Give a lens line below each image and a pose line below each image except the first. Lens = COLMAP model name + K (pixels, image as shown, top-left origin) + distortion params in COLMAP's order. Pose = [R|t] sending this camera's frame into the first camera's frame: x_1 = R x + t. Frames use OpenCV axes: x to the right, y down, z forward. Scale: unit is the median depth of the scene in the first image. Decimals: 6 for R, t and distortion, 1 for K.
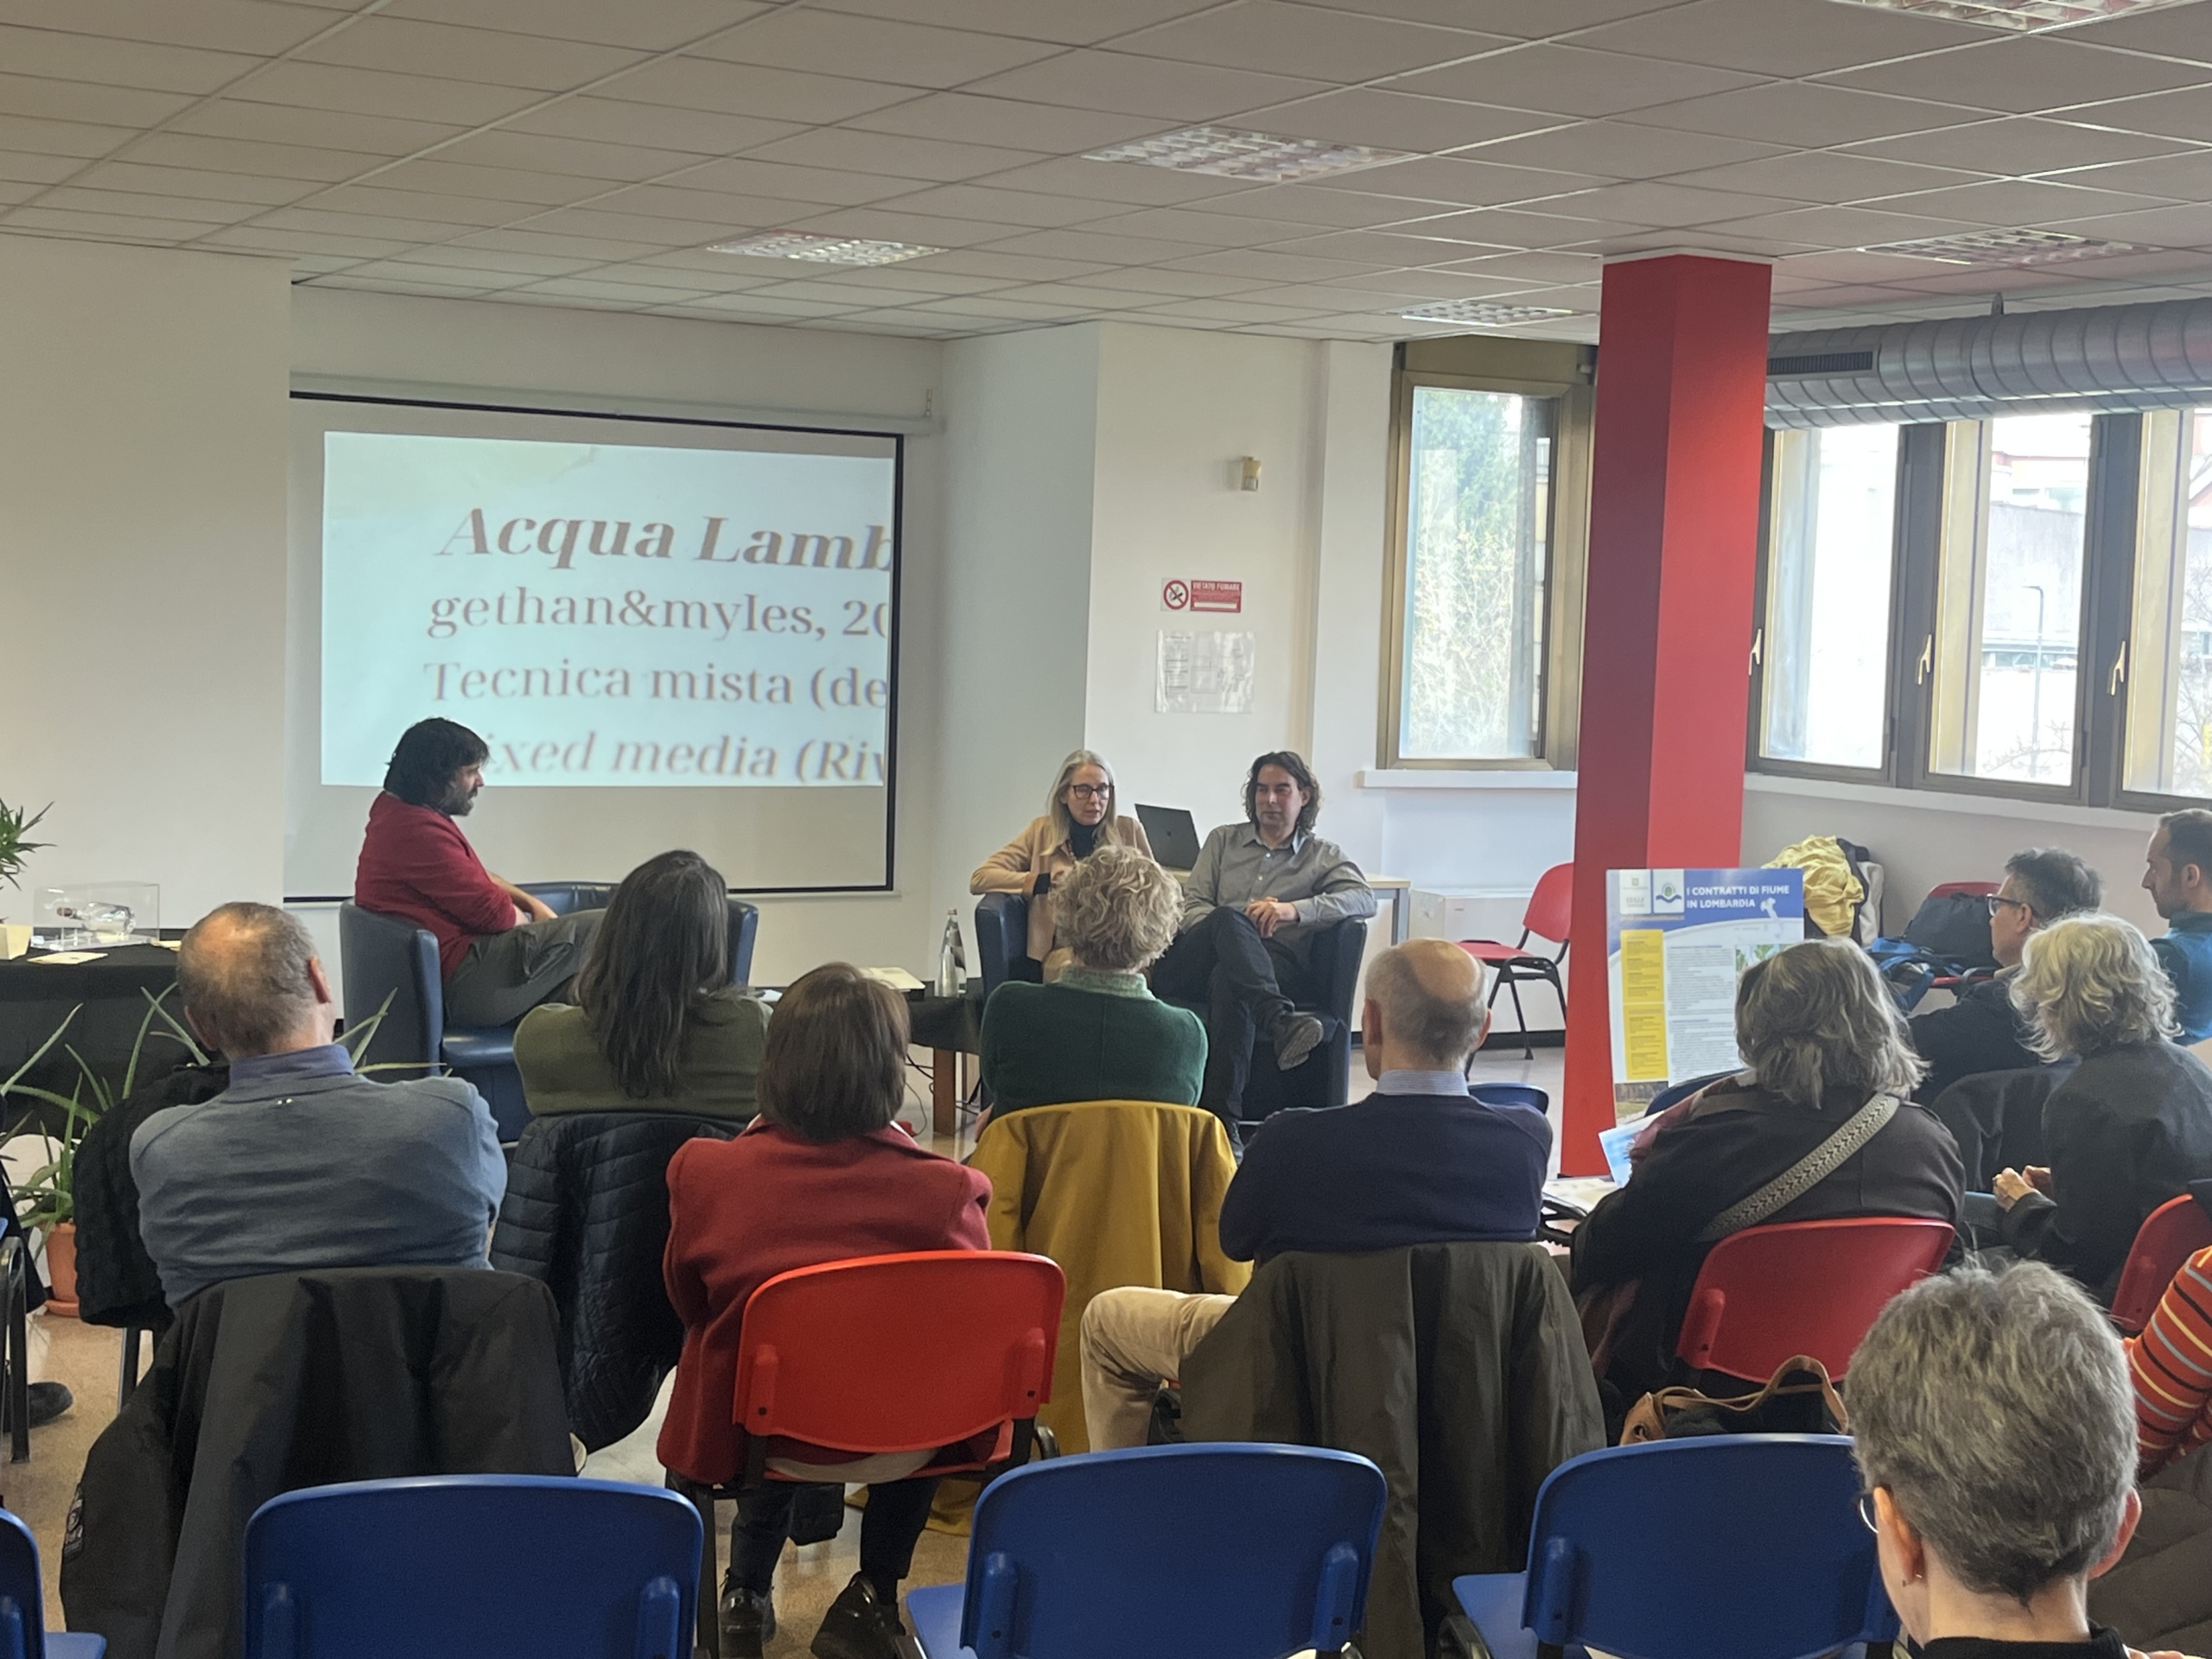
lens RADIAL K [[2972.0, 0, 1122.1], [0, 2972.0, 836.6], [0, 0, 1]] dist [0.078930, 0.000000]
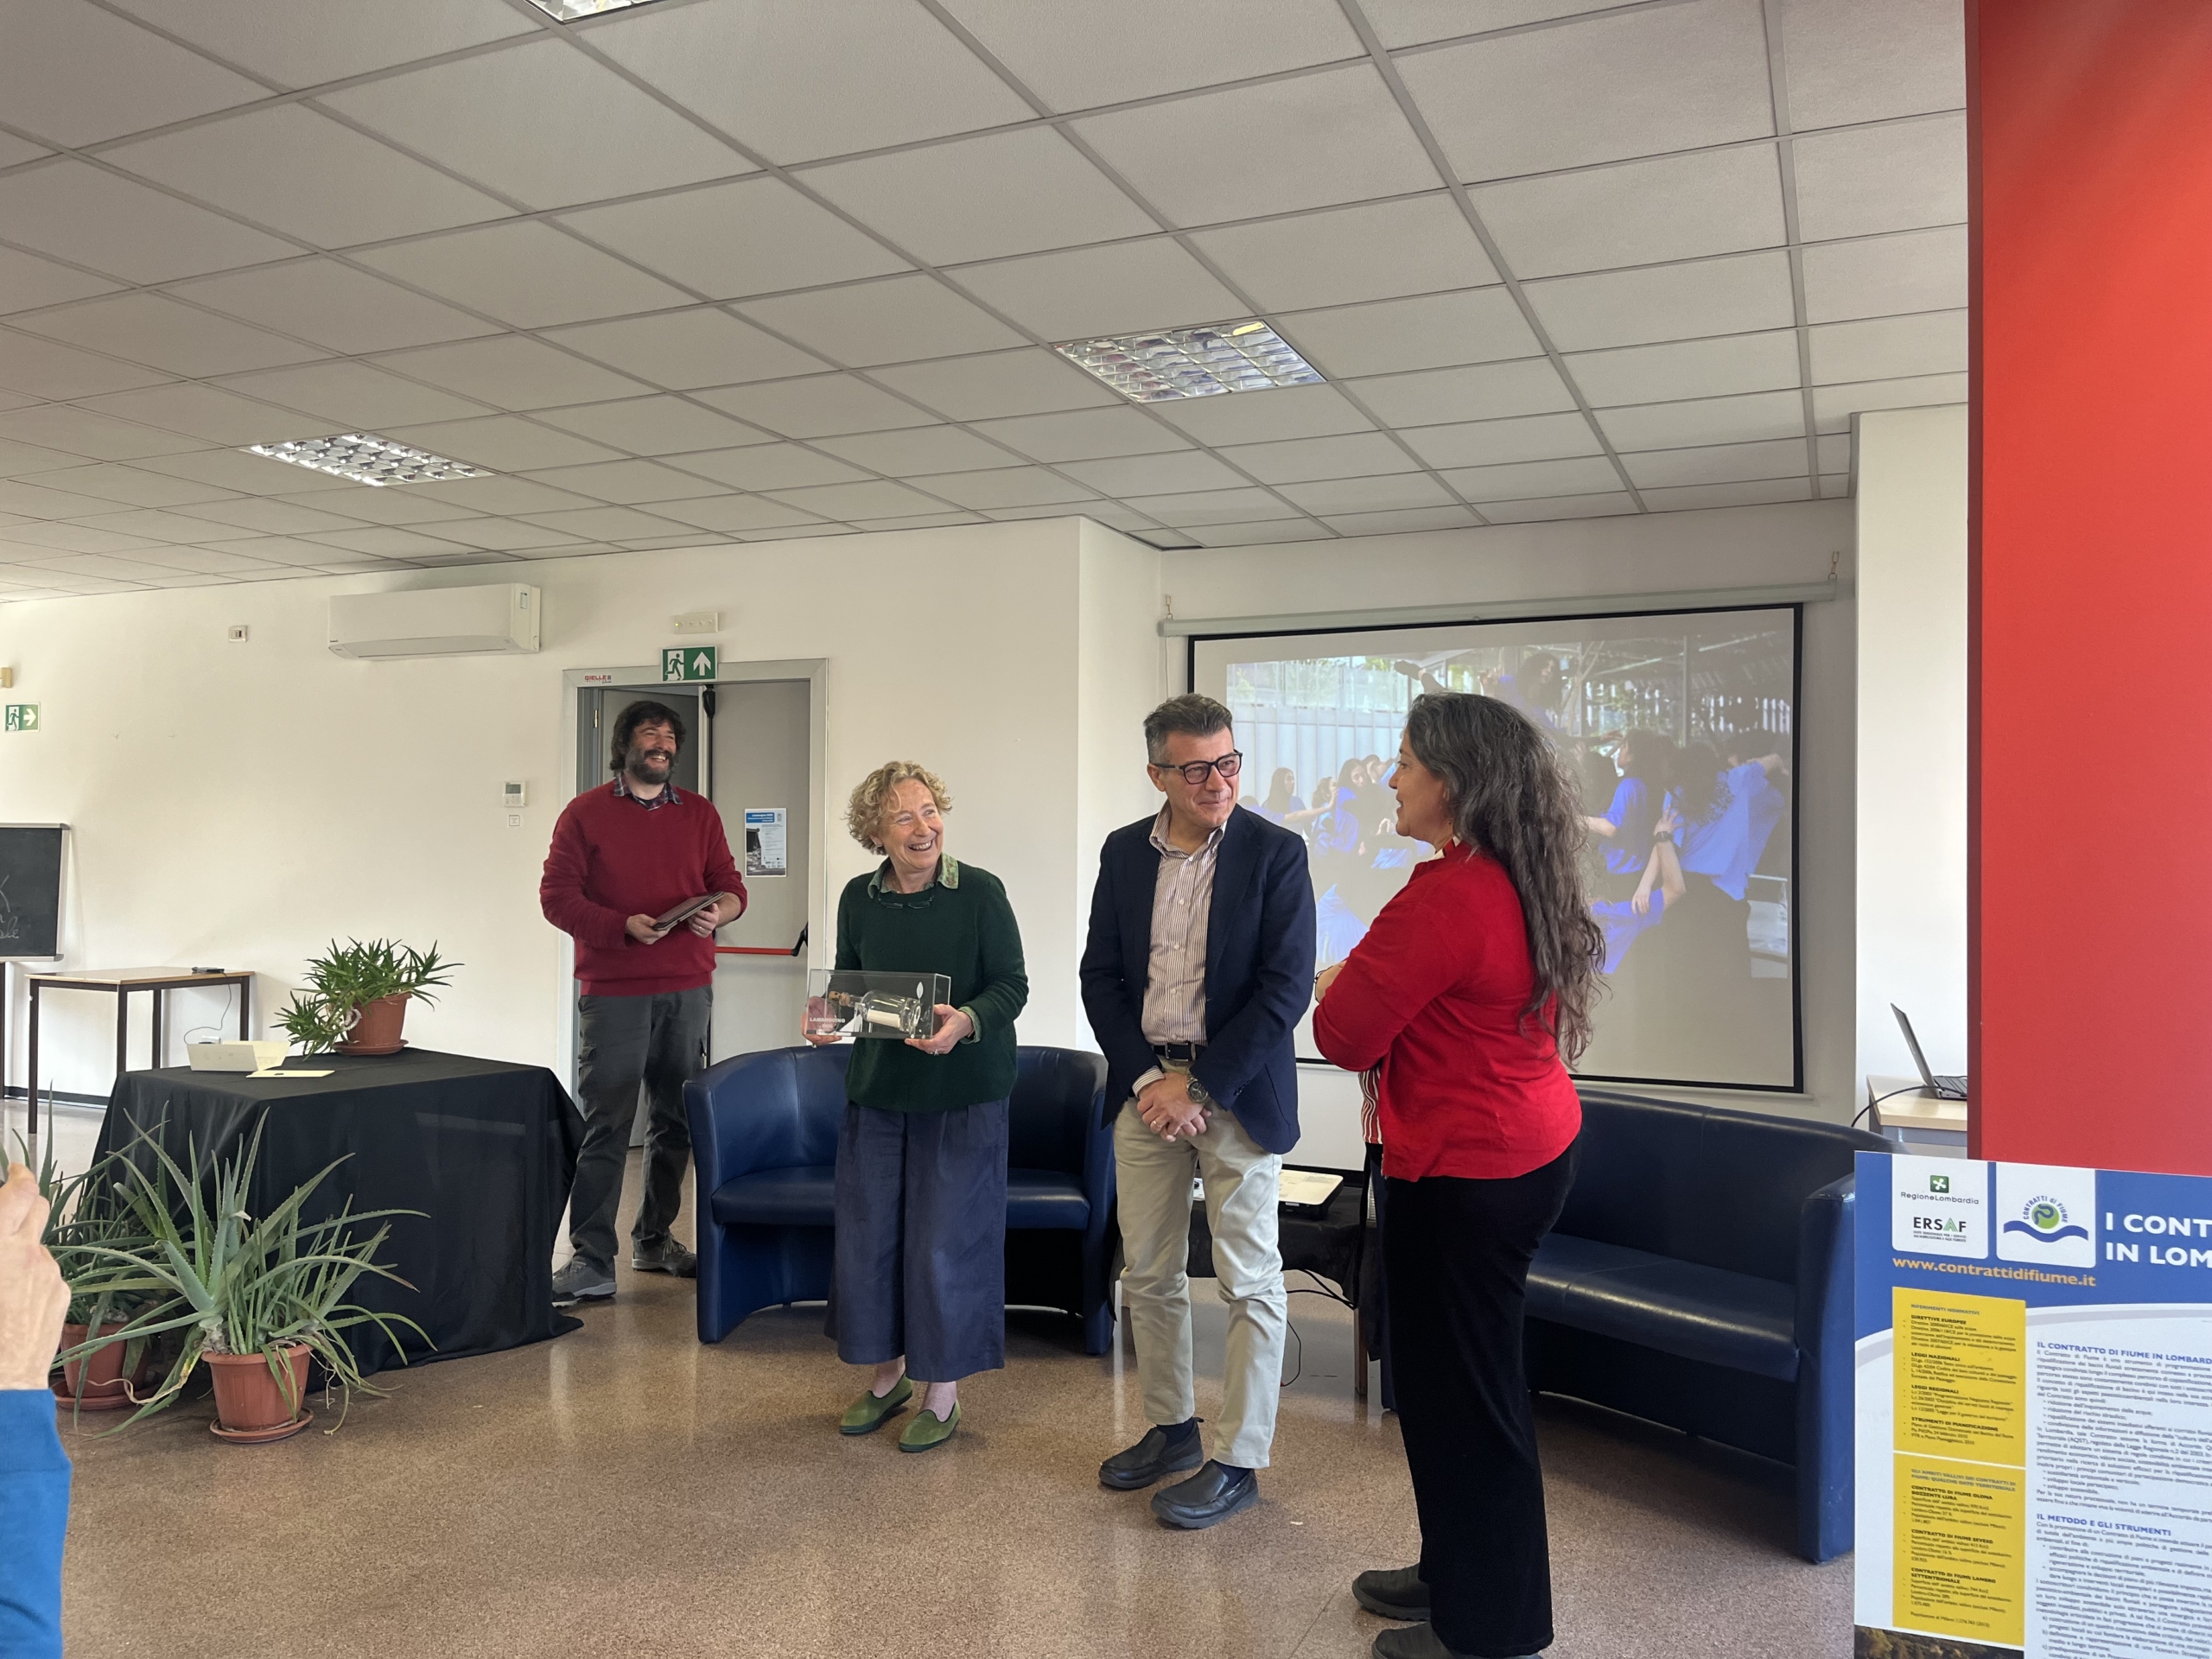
lens RADIAL K [[1659.2, 0, 1098.6], [0, 1659.2, 835.1], [0, 0, 1]] dist [0.055738, -0.082516]
pose [[0.597527, -0.041141, -0.800792, 0.276006], [-0.045235, 0.995363, -0.084890, -0.009762], [0.800572, 0.086948, 0.592896, 0.669772]]
